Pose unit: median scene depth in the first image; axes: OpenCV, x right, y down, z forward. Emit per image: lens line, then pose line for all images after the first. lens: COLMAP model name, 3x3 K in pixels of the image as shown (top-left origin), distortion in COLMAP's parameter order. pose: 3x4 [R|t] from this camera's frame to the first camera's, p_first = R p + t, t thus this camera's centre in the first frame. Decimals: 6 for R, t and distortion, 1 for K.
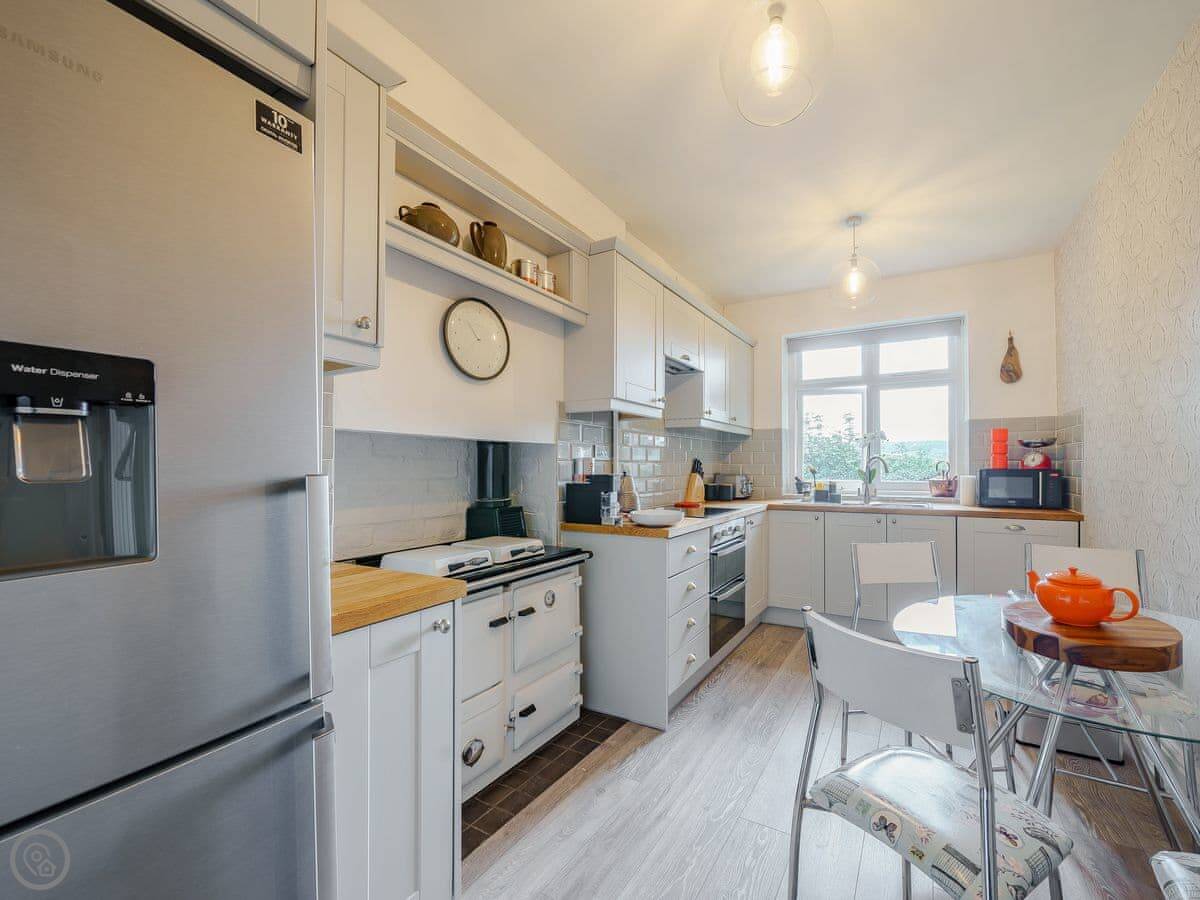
lens RADIAL K [[540.4, 0, 600.0], [0, 540.4, 450.0], [0, 0, 1]] dist [-0.000441, 0.000016]
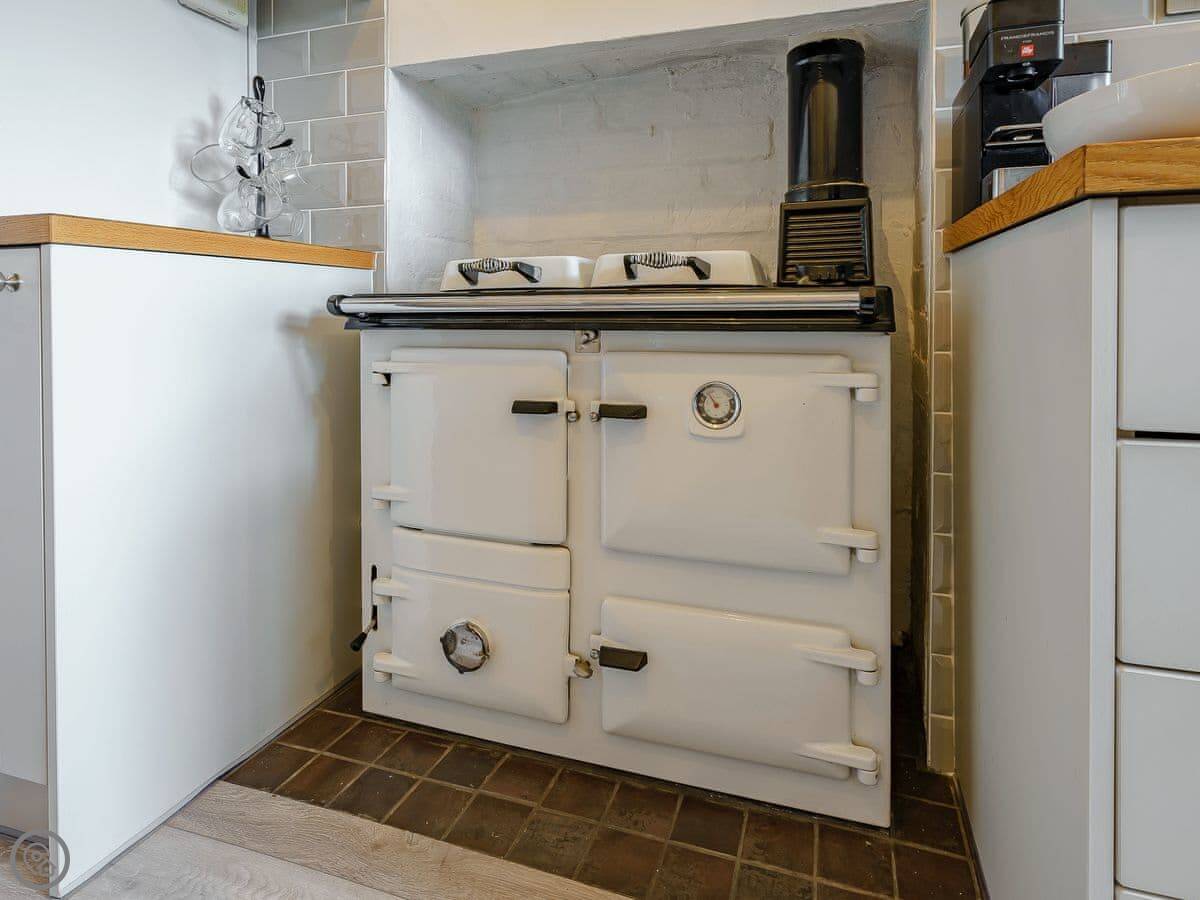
lens RADIAL K [[613.6, 0, 634.0], [0, 613.6, 308.4], [0, 0, 1]] dist [0.000146, -0.000076]
pose [[0.257020, 0.011914, -0.966333, 0.291573], [0.024136, 0.999533, 0.018743, 0.209246], [0.966105, -0.028141, 0.256613, 0.868421]]
